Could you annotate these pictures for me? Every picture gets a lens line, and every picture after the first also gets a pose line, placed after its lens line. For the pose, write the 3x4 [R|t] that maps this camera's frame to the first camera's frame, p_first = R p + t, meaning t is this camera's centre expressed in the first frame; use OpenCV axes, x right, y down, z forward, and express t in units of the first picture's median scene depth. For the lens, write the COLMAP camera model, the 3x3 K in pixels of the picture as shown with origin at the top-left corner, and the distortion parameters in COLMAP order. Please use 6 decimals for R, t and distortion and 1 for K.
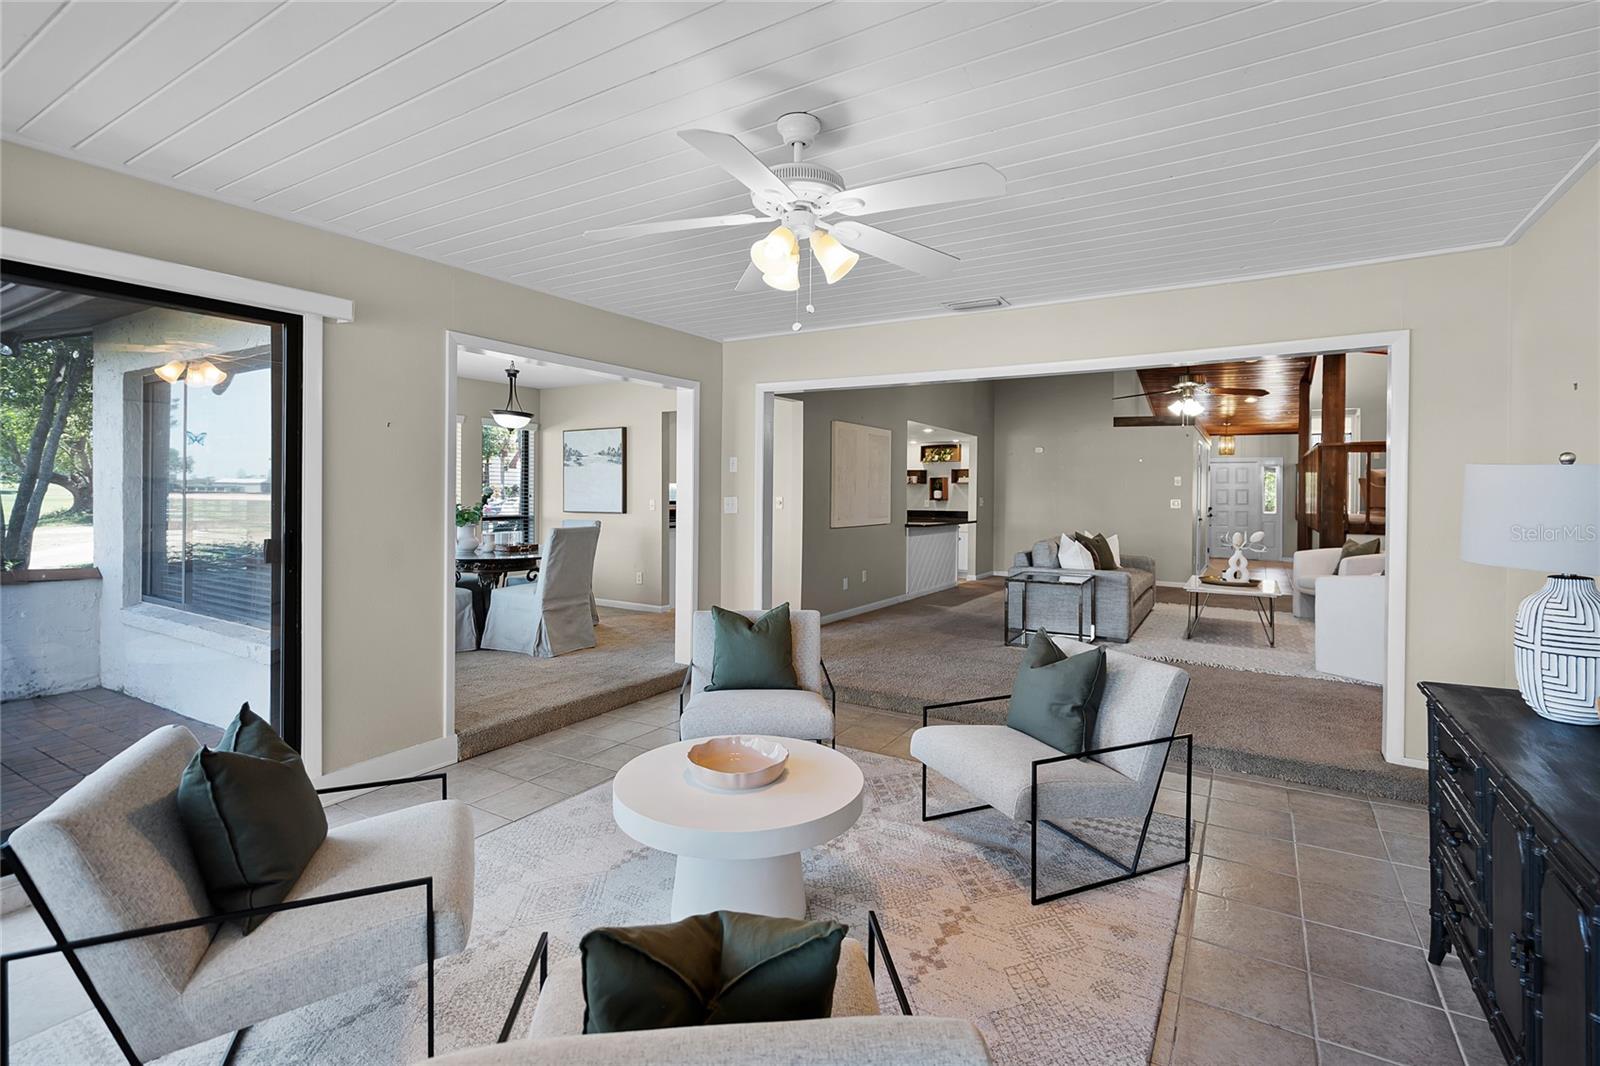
lens RADIAL K [[728.2, 0, 792.9], [0, 728.2, 498.9], [0, 0, 1]] dist [-0.000275, 0.001463]
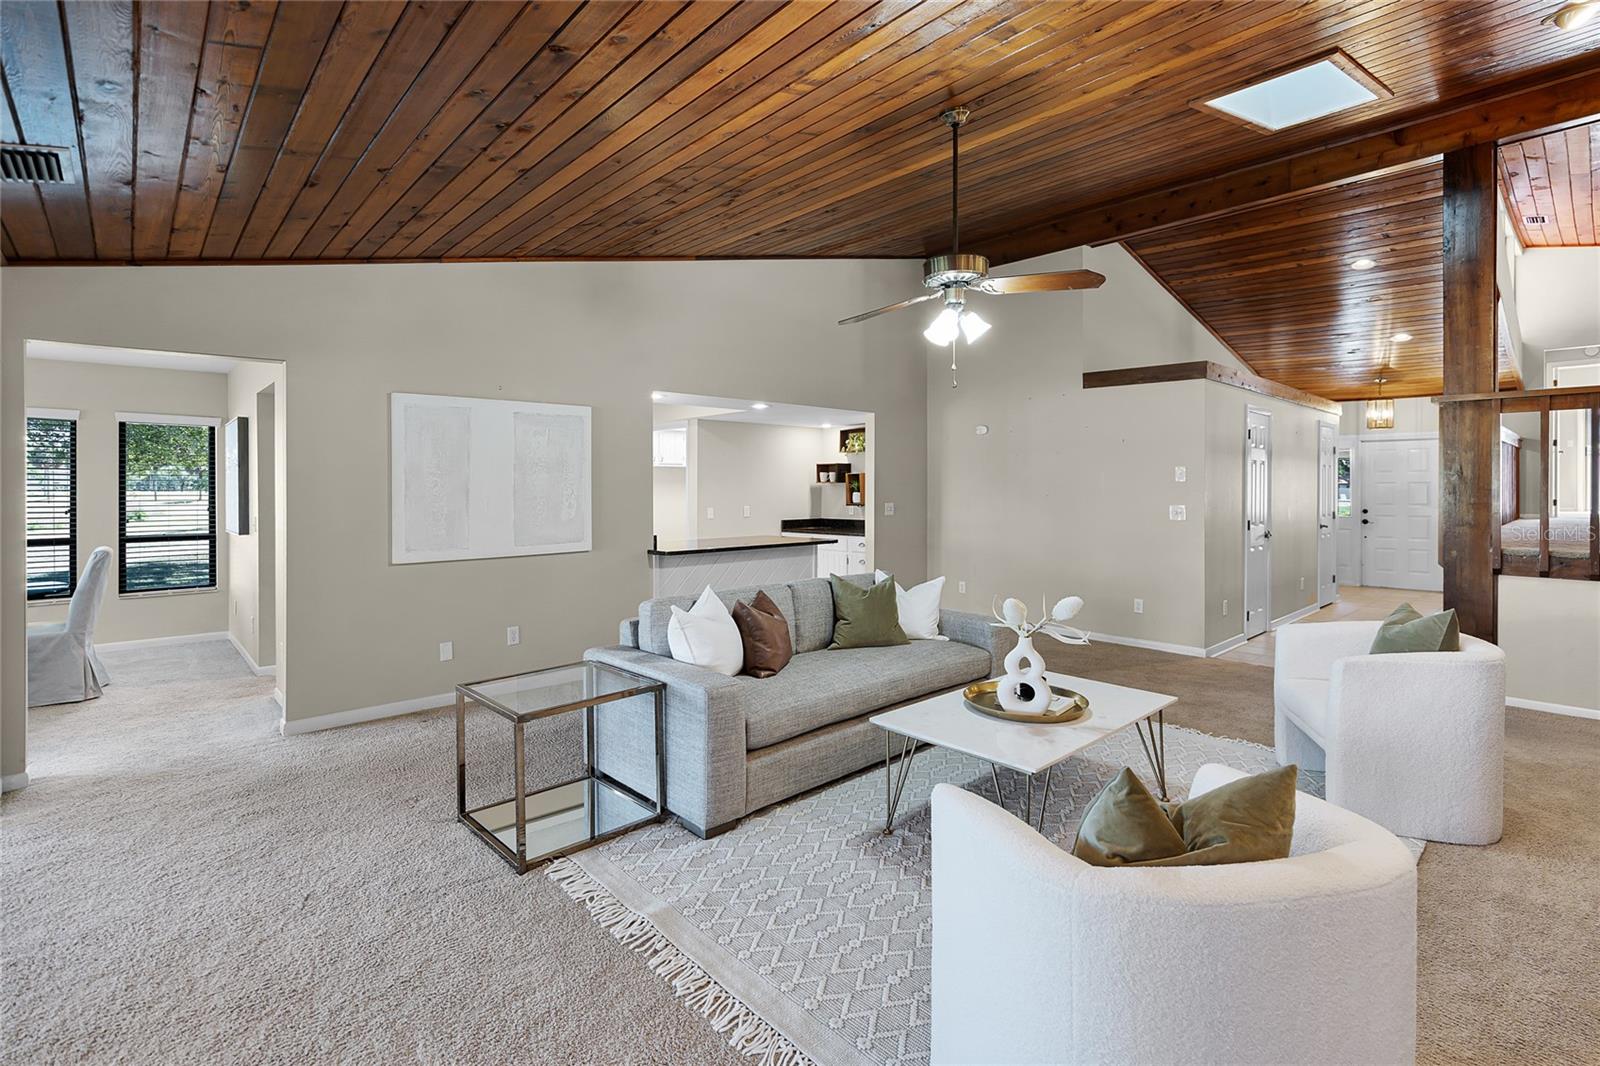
lens RADIAL K [[728.2, 0, 779.4], [0, 728.2, 493.2], [0, 0, 1]] dist [-0.000275, 0.001463]
pose [[0.963010, -0.012011, -0.269197, 0.323347], [0.011669, 0.999928, -0.002870, -0.009341], [0.269212, -0.000378, 0.963081, 0.295894]]
